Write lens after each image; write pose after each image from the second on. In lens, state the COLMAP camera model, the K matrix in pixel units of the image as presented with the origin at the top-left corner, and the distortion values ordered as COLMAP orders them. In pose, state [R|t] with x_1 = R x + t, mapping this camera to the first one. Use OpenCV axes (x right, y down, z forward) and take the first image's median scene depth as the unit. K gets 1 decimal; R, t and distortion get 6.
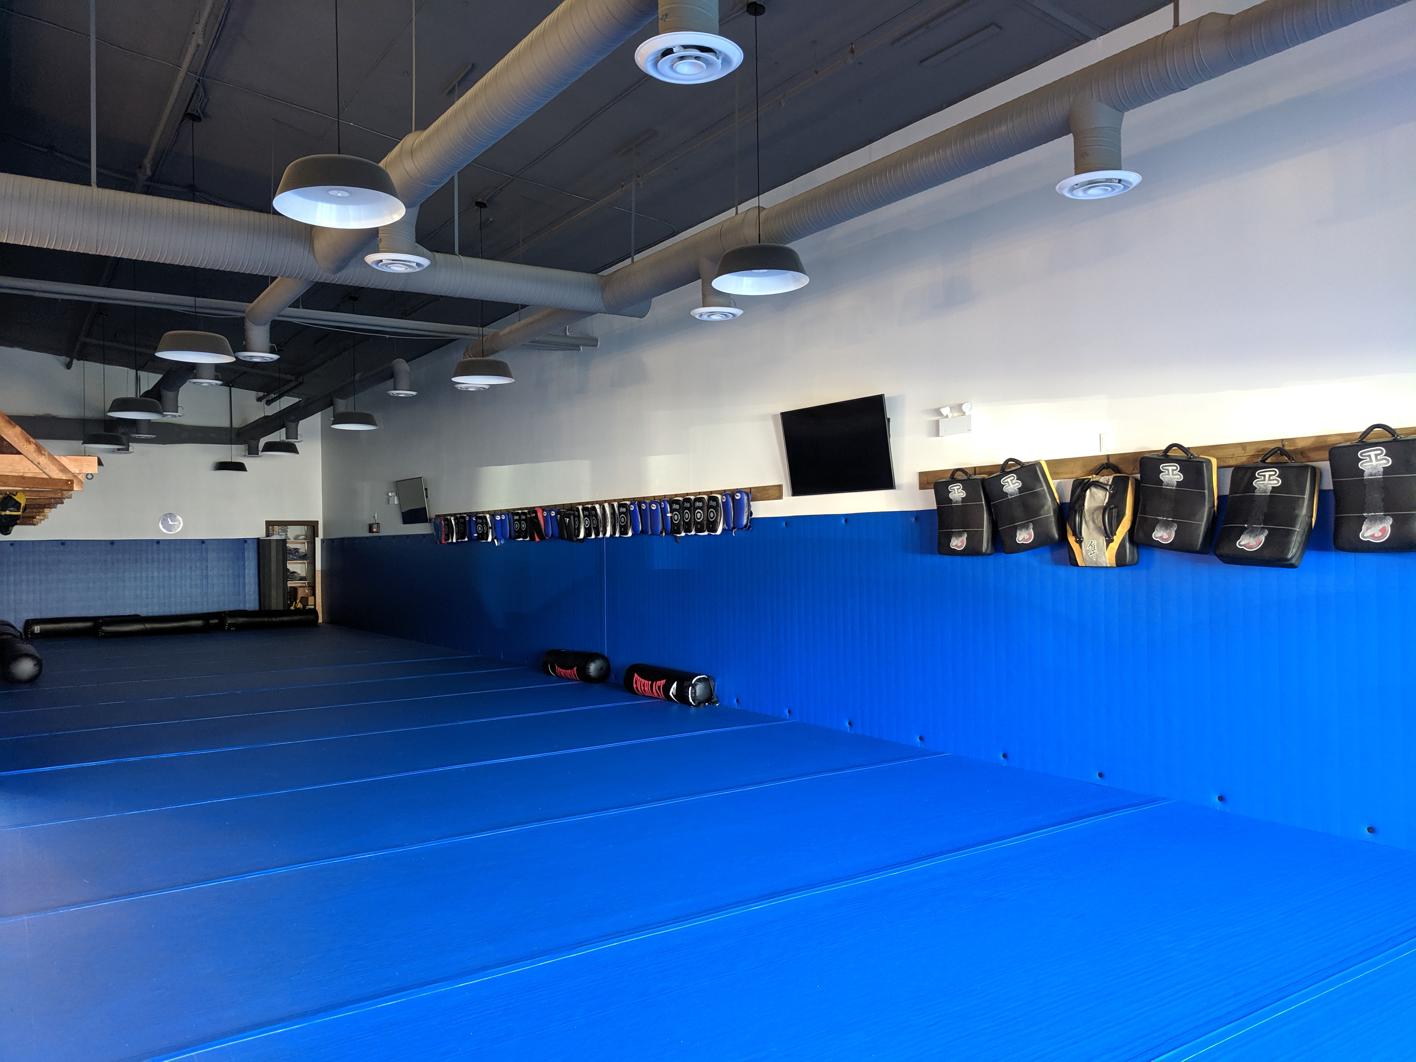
lens RADIAL K [[1069.5, 0, 708.0], [0, 1069.5, 531.0], [0, 0, 1]] dist [0.000479, -0.001062]
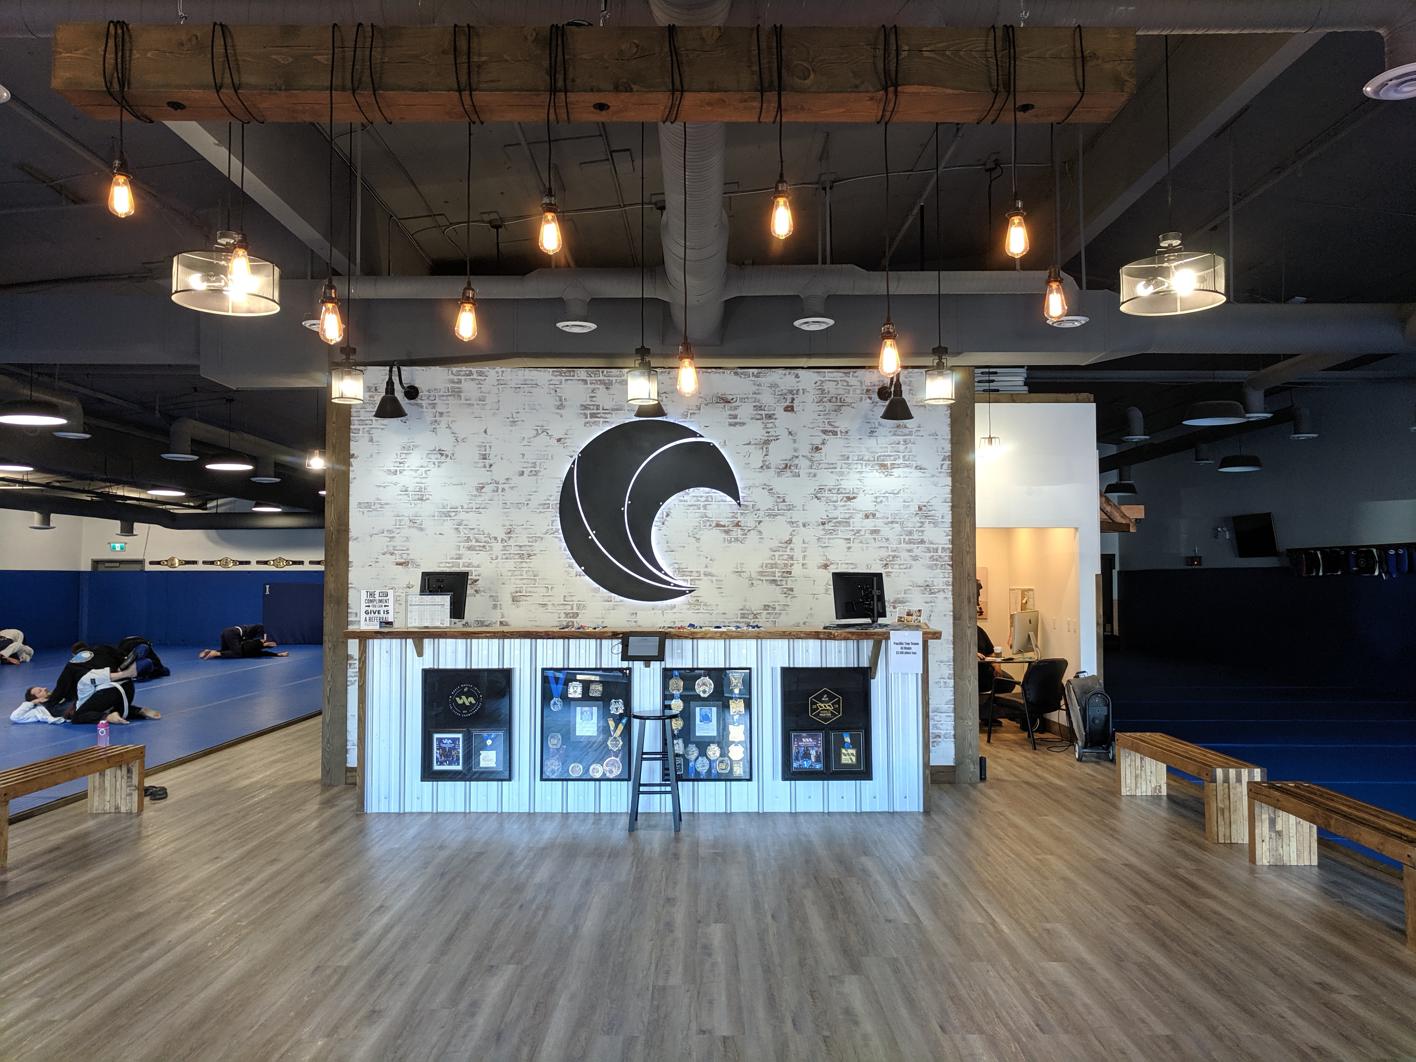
lens RADIAL K [[1069.5, 0, 708.0], [0, 1069.5, 531.0], [0, 0, 1]] dist [0.000479, -0.001062]
pose [[0.831819, -0.009101, -0.554972, -0.167271], [-0.007166, 0.999606, -0.027134, -0.000217], [0.555000, 0.026547, 0.831426, -0.196494]]
